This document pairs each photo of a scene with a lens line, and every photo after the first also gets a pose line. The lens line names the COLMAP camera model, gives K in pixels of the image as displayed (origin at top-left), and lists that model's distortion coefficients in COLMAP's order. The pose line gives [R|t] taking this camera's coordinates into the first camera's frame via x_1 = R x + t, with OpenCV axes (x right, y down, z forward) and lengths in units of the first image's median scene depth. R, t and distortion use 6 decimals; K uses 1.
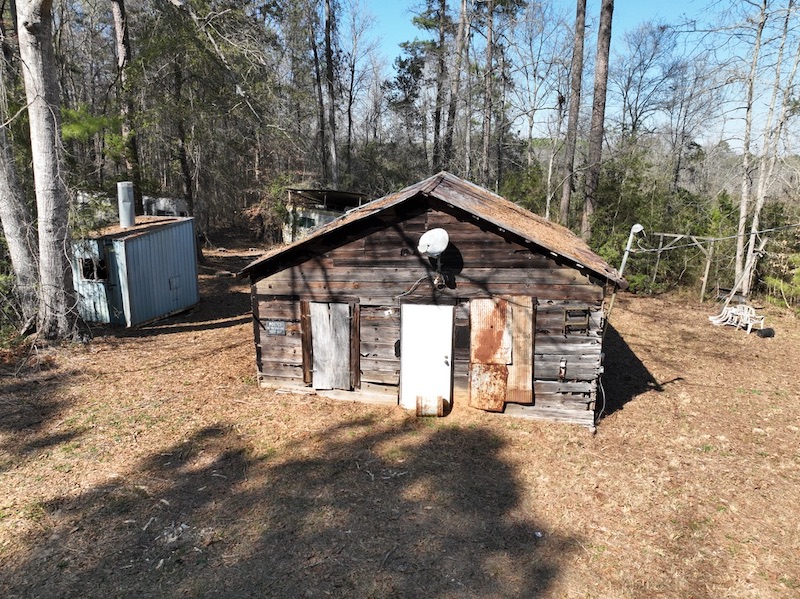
lens RADIAL K [[564.1, 0, 400.0], [0, 564.1, 299.5], [0, 0, 1]] dist [-0.003894, 0.024014]
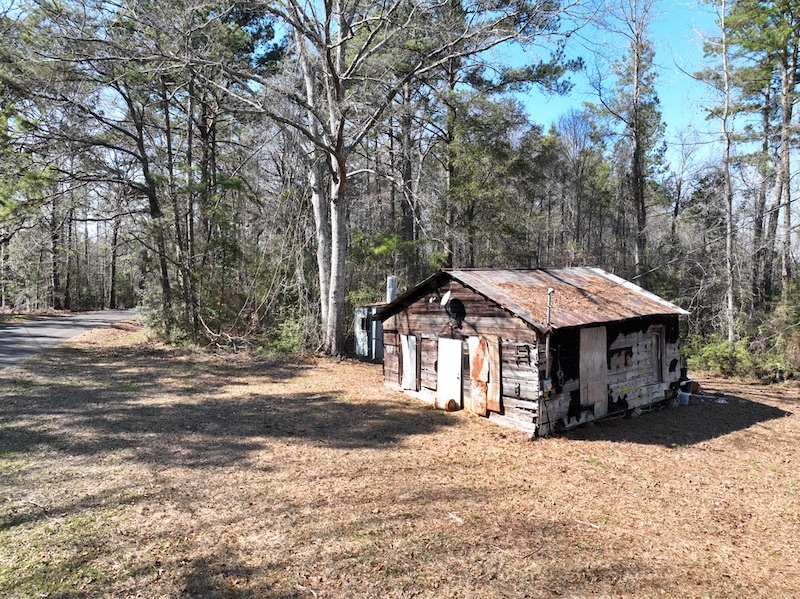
lens RADIAL K [[564.1, 0, 400.0], [0, 564.1, 299.5], [0, 0, 1]] dist [-0.003894, 0.024014]
pose [[0.725774, 0.016529, -0.687734, 1.052857], [-0.161805, 0.975767, -0.147303, 0.159279], [0.668634, 0.218188, 0.710861, -0.264067]]
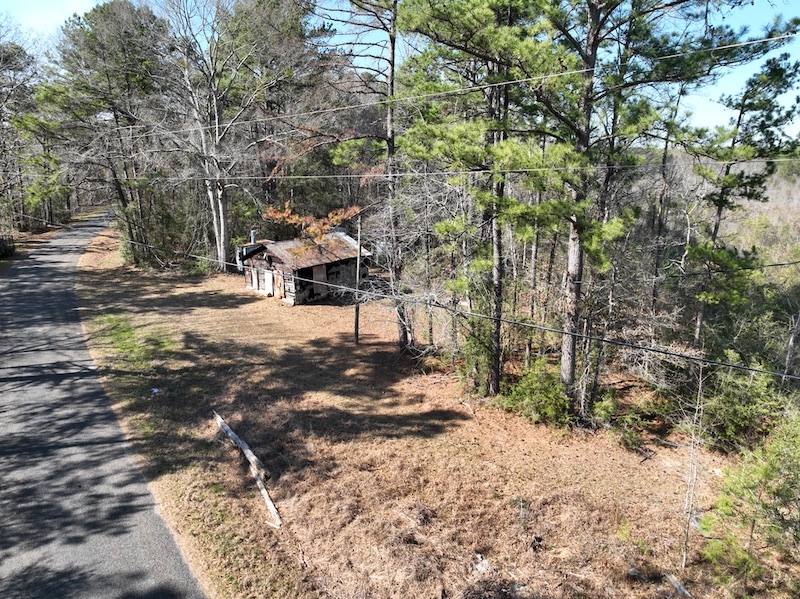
lens RADIAL K [[564.1, 0, 400.0], [0, 564.1, 299.5], [0, 0, 1]] dist [-0.003894, 0.024014]
pose [[0.825890, 0.132585, -0.548020, 3.226942], [-0.133454, 0.990308, 0.038469, -0.070357], [0.547810, 0.041364, 0.835580, -1.992057]]
